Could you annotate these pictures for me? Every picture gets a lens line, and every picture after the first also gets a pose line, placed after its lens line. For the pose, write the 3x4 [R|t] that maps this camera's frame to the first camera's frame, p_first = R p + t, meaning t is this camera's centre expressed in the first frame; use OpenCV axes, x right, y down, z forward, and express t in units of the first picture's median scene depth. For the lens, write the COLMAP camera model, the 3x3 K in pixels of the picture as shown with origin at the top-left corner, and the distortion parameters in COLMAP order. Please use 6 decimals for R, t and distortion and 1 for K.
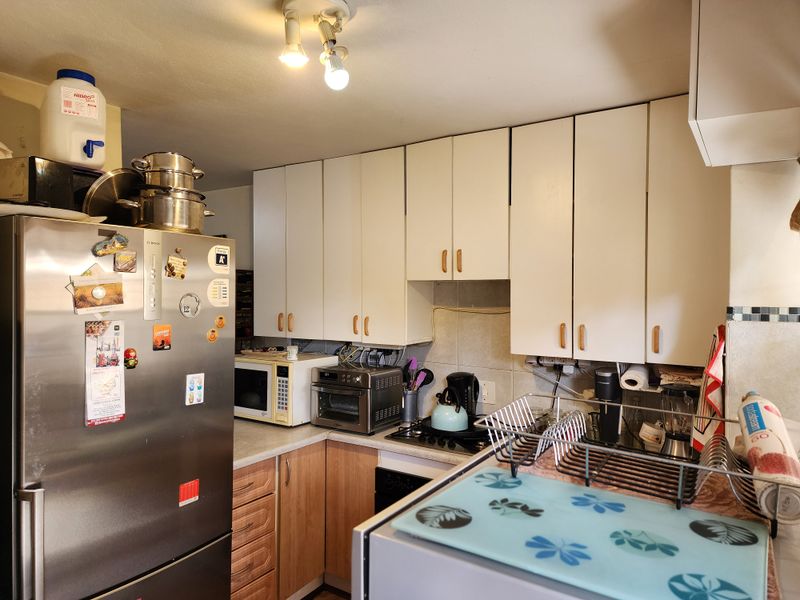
lens RADIAL K [[530.3, 0, 399.7], [0, 530.3, 296.8], [0, 0, 1]] dist [0.059041, -0.033331]
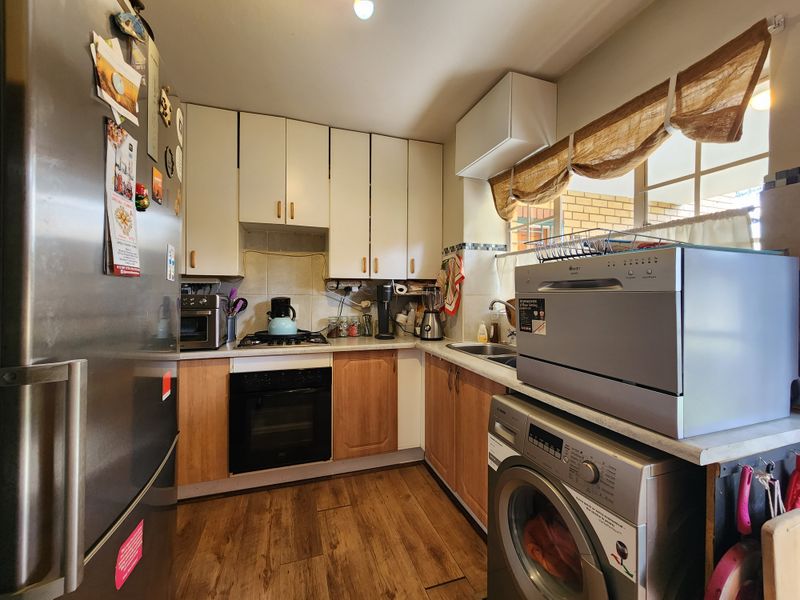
lens RADIAL K [[327.8, 0, 399.5], [0, 327.8, 292.7], [0, 0, 1]] dist [-0.004205, 0.000978]
pose [[0.620138, 0.002421, 0.784489, -0.358444], [0.003690, 0.999975, -0.006004, 0.141620], [-0.784484, 0.006618, 0.620114, 0.251901]]
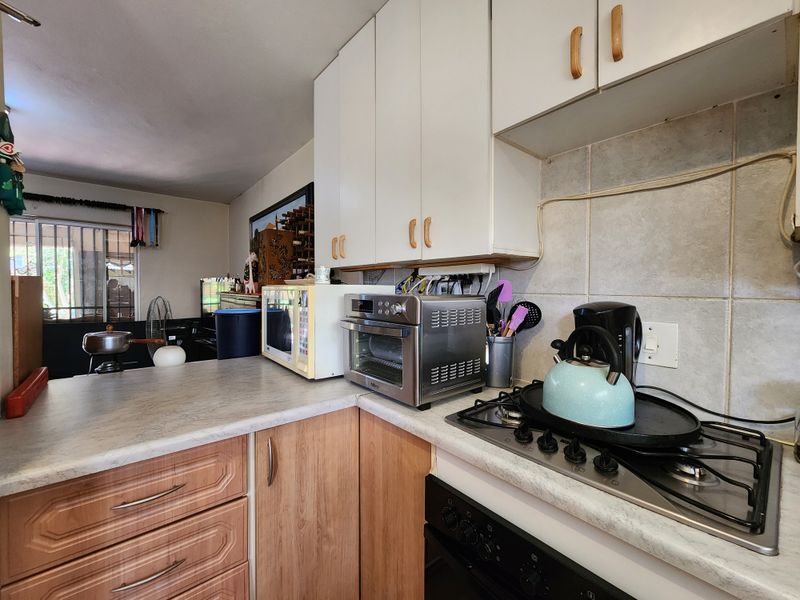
lens RADIAL K [[327.8, 0, 393.0], [0, 327.8, 294.8], [0, 0, 1]] dist [-0.004205, 0.000978]
pose [[0.951018, 0.001084, -0.309135, 0.020736], [0.003055, 0.999912, 0.012905, 0.134554], [0.309122, -0.013217, 0.950931, 0.659723]]
